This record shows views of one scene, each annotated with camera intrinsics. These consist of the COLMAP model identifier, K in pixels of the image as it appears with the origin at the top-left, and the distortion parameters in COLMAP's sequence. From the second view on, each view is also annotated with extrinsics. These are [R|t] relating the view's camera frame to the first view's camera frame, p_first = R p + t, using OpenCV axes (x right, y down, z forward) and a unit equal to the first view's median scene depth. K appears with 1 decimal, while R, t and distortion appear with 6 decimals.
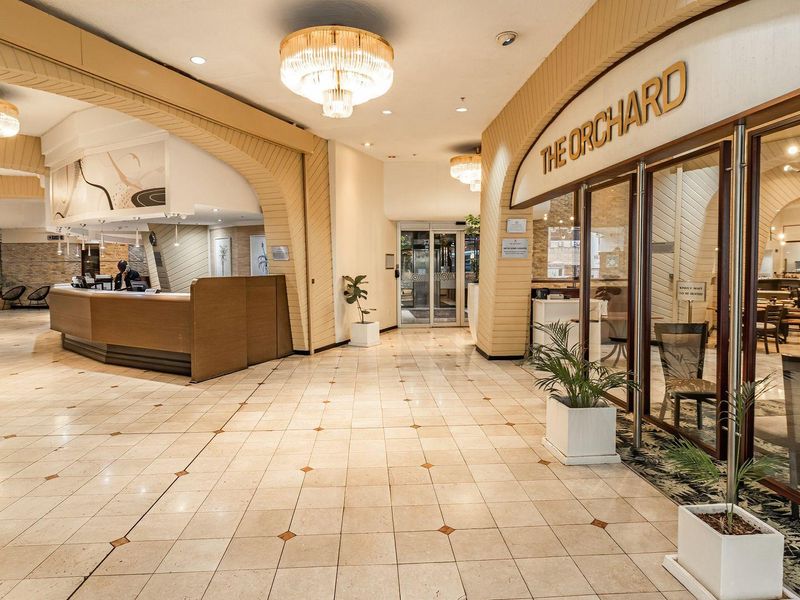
lens RADIAL K [[506.4, 0, 401.3], [0, 506.4, 296.3], [0, 0, 1]] dist [0.001366, -0.000311]
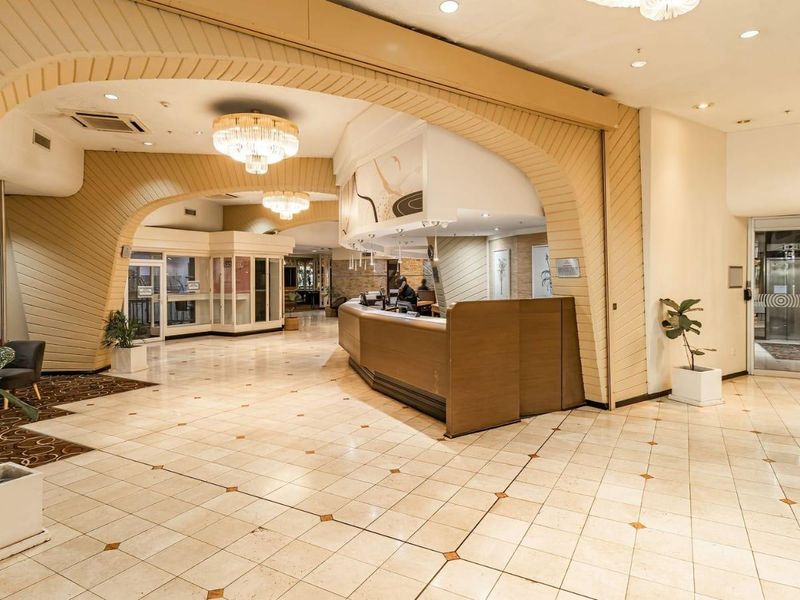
lens RADIAL K [[506.4, 0, 397.6], [0, 506.4, 279.5], [0, 0, 1]] dist [0.001366, -0.000311]
pose [[0.838072, 0.001448, -0.545557, -0.041579], [-0.031942, 0.998411, -0.046419, -0.024927], [0.544623, 0.056329, 0.836787, 0.234772]]
